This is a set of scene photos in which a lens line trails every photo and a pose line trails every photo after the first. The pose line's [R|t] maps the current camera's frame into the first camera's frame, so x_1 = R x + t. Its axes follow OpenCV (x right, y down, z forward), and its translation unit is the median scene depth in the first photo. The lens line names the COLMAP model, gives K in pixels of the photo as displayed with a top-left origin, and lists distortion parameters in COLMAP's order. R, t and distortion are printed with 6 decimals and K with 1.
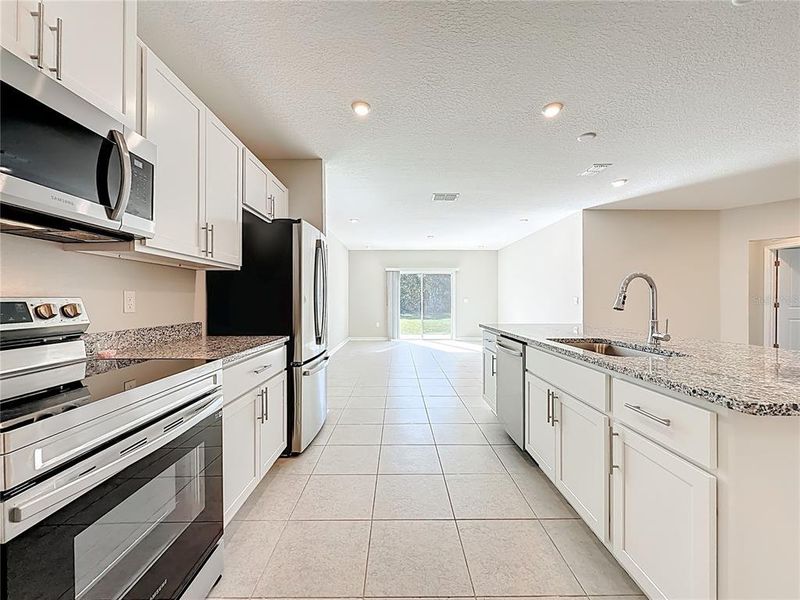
lens RADIAL K [[323.7, 0, 401.2], [0, 323.7, 299.5], [0, 0, 1]] dist [-0.002963, 0.001140]
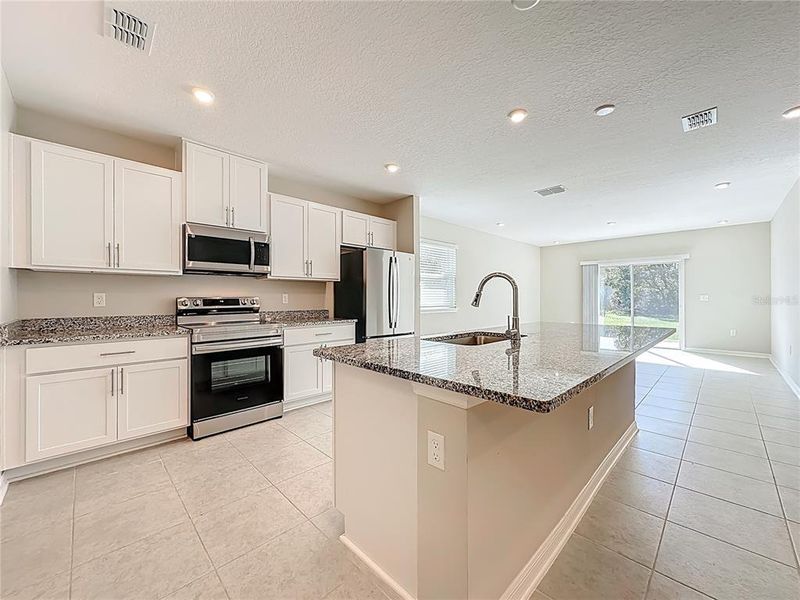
lens RADIAL K [[323.7, 0, 395.9], [0, 323.7, 297.5], [0, 0, 1]] dist [-0.002963, 0.001140]
pose [[0.690455, -0.001533, -0.723374, 0.990461], [0.002857, 0.999996, 0.000608, -0.000842], [0.723370, -0.002486, 0.690456, -0.004643]]
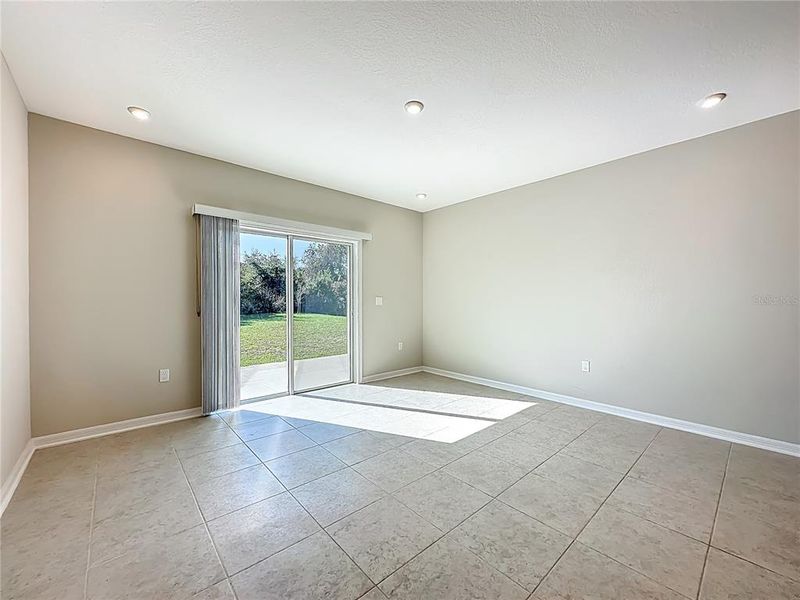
lens RADIAL K [[323.7, 0, 396.9], [0, 323.7, 303.7], [0, 0, 1]] dist [-0.002963, 0.001140]
pose [[0.757712, -0.008497, 0.652533, -0.430324], [0.011835, 0.999930, -0.000721, 0.032472], [-0.652481, 0.008269, 0.757760, 2.386637]]
